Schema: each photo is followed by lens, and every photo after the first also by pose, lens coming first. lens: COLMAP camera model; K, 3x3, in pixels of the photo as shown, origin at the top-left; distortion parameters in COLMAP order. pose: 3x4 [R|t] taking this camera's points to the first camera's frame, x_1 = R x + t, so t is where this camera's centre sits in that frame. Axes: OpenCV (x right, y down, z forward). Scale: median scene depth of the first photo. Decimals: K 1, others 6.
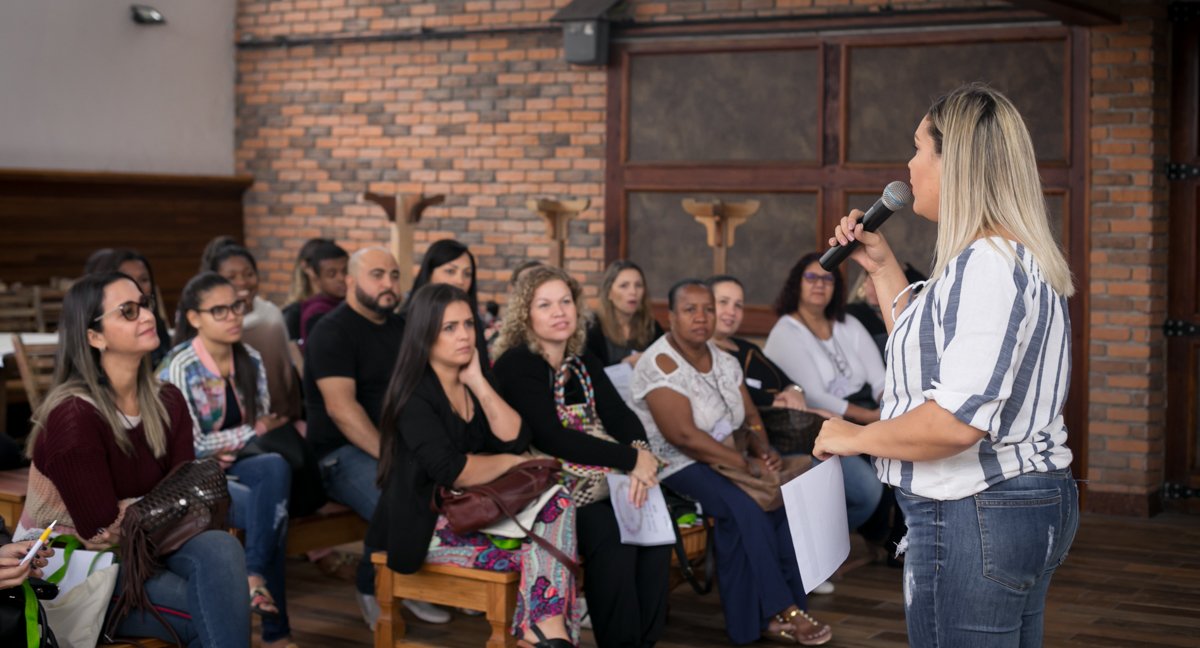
lens RADIAL K [[2254.5, 0, 601.4], [0, 2254.5, 326.0], [0, 0, 1]] dist [-0.009153, 0.000000]
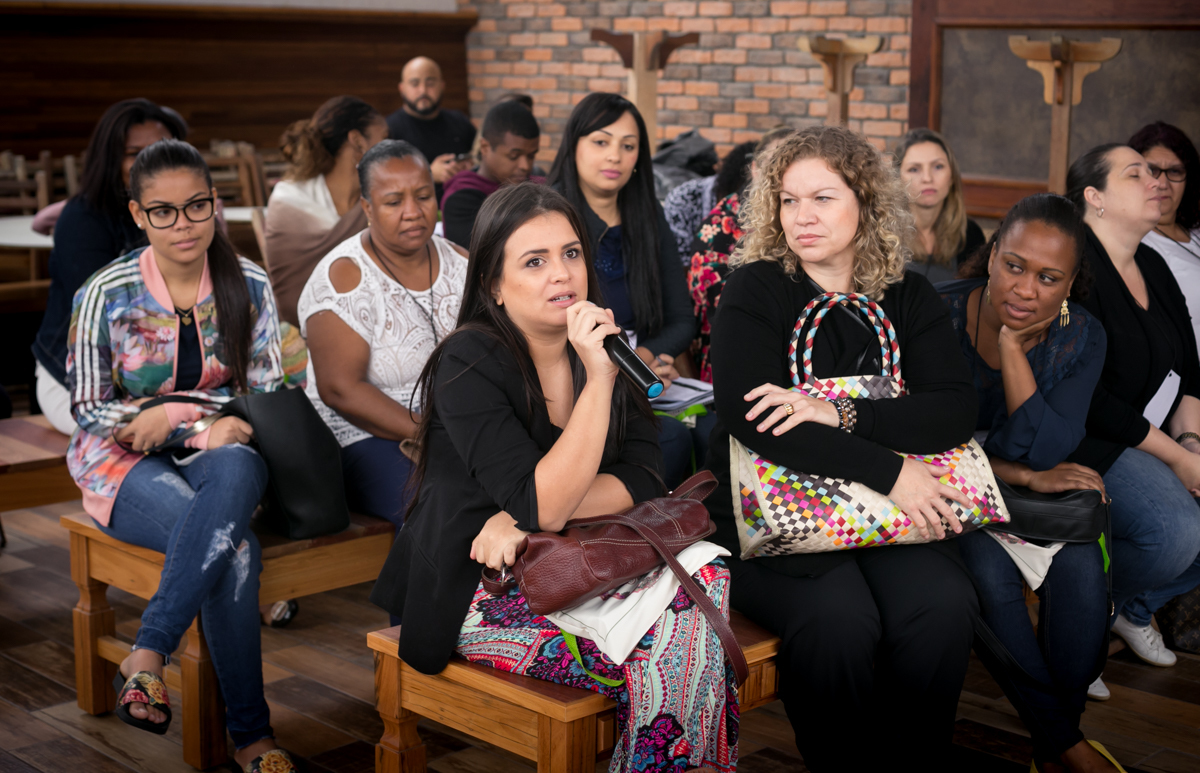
lens RADIAL K [[1971.4, 0, 598.5], [0, 1971.4, 383.4], [0, 0, 1]] dist [-0.126550, 0.000000]
pose [[0.976926, 0.033654, -0.210910, 0.040033], [-0.011296, 0.994267, 0.106327, -0.010967], [0.213279, -0.101492, 0.971705, 0.343821]]
